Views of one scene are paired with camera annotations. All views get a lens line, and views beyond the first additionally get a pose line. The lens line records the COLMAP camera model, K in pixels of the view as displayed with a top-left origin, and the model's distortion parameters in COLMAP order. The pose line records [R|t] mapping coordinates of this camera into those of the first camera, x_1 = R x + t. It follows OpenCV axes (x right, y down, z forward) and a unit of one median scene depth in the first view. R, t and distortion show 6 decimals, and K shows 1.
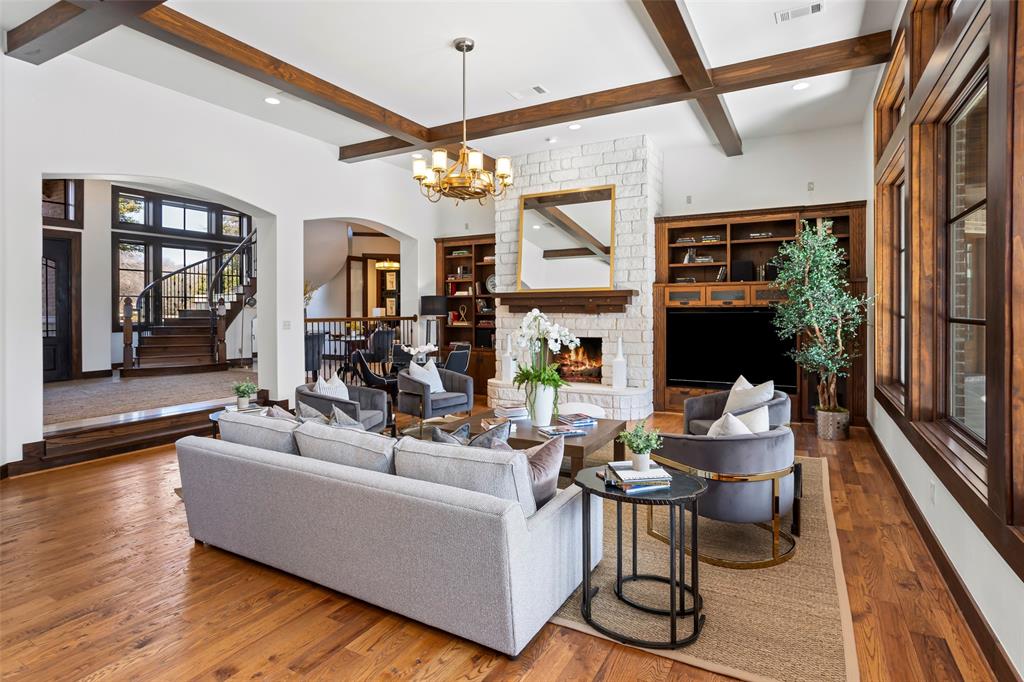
lens RADIAL K [[528.7, 0, 527.2], [0, 528.7, 310.2], [0, 0, 1]] dist [-0.001809, -0.000021]
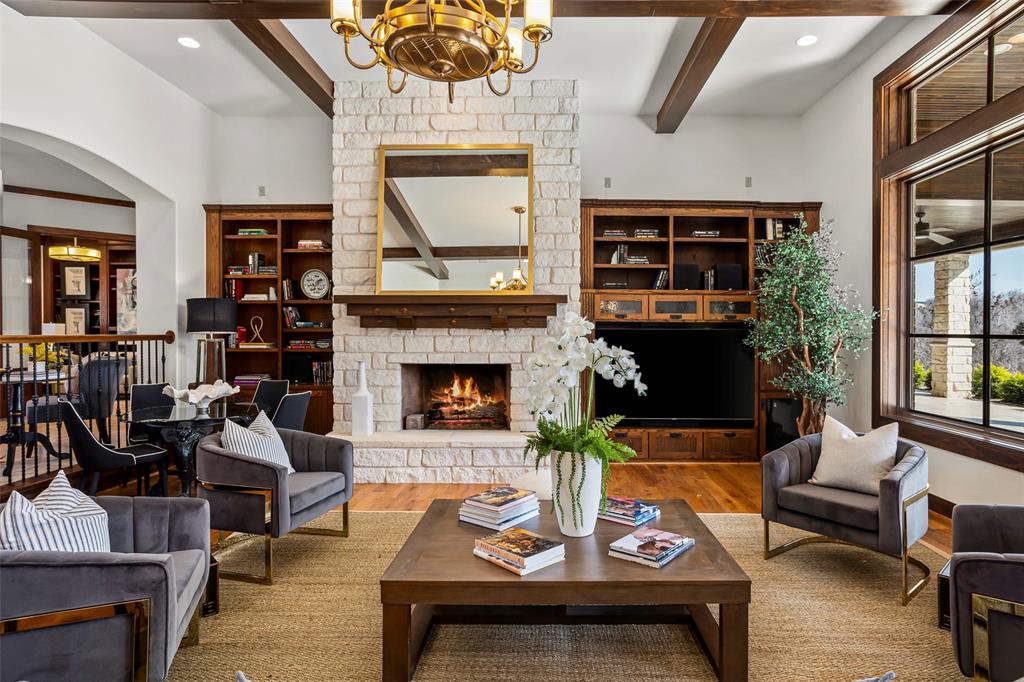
lens RADIAL K [[558.9, 0, 535.3], [0, 558.9, 341.1], [0, 0, 1]] dist [-0.002638, 0.001120]
pose [[0.889276, -0.001114, 0.457369, -0.154447], [-0.005396, 0.999902, 0.012928, 0.011194], [-0.457339, -0.013964, 0.889183, 0.308225]]
